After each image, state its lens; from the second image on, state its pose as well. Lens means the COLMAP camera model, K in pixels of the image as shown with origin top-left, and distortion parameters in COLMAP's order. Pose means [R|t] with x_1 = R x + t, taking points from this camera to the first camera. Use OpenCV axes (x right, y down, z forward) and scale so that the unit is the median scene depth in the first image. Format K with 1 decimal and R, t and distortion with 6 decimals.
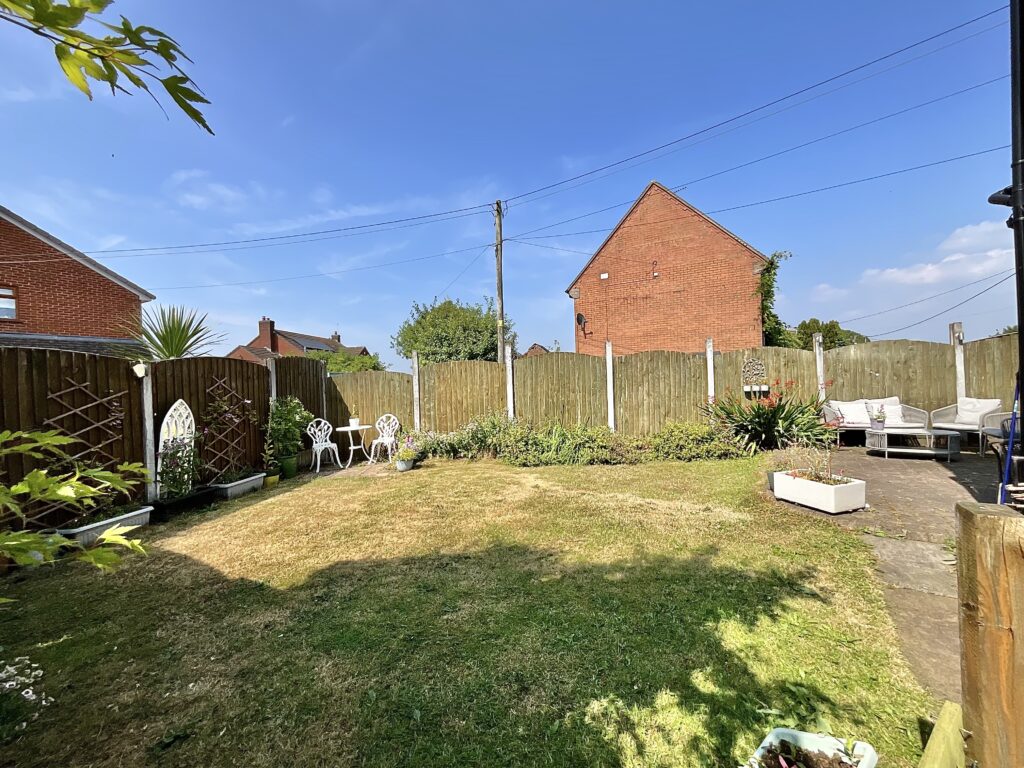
lens RADIAL K [[408.9, 0, 509.9], [0, 408.9, 385.7], [0, 0, 1]] dist [0.000810, -0.001187]
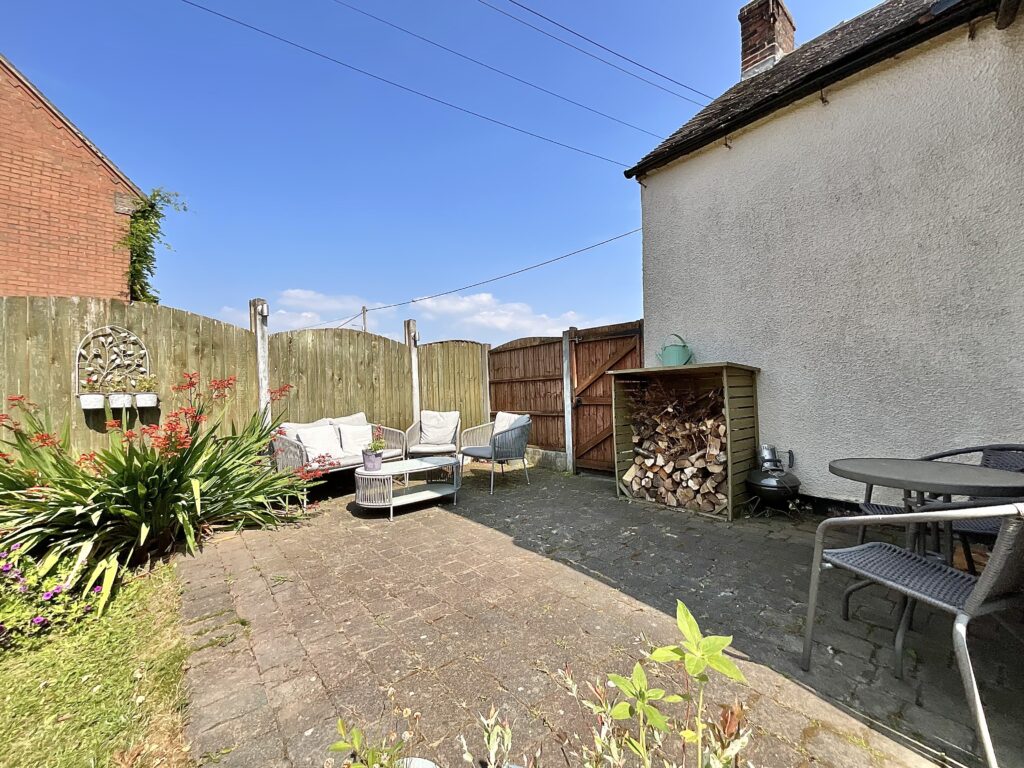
lens RADIAL K [[408.9, 0, 509.9], [0, 408.9, 385.7], [0, 0, 1]] dist [0.000810, -0.001187]
pose [[0.257653, 0.038010, 0.965490, 0.345003], [0.020497, 0.998786, -0.044790, 0.018149], [-0.966020, 0.031329, 0.256561, 0.582050]]
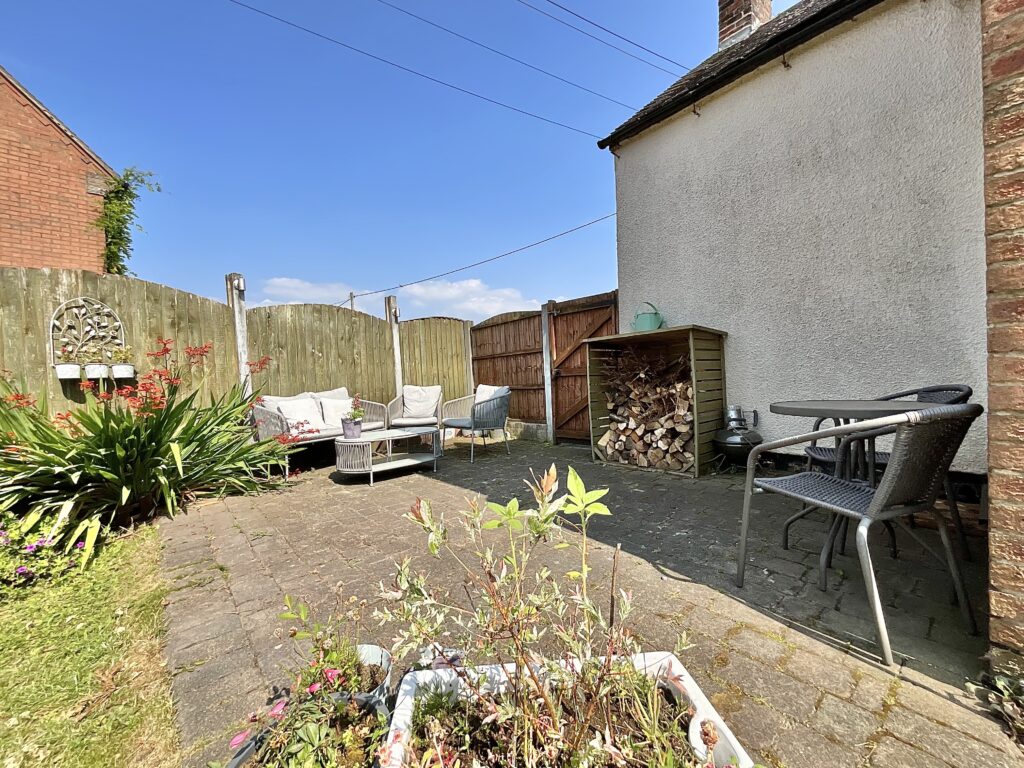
lens RADIAL K [[408.9, 0, 509.9], [0, 408.9, 385.7], [0, 0, 1]] dist [0.000810, -0.001187]
pose [[0.240678, 0.001601, 0.970604, 0.338621], [0.039532, 0.999153, -0.011451, 0.043346], [-0.969800, 0.041126, 0.240411, 0.558518]]
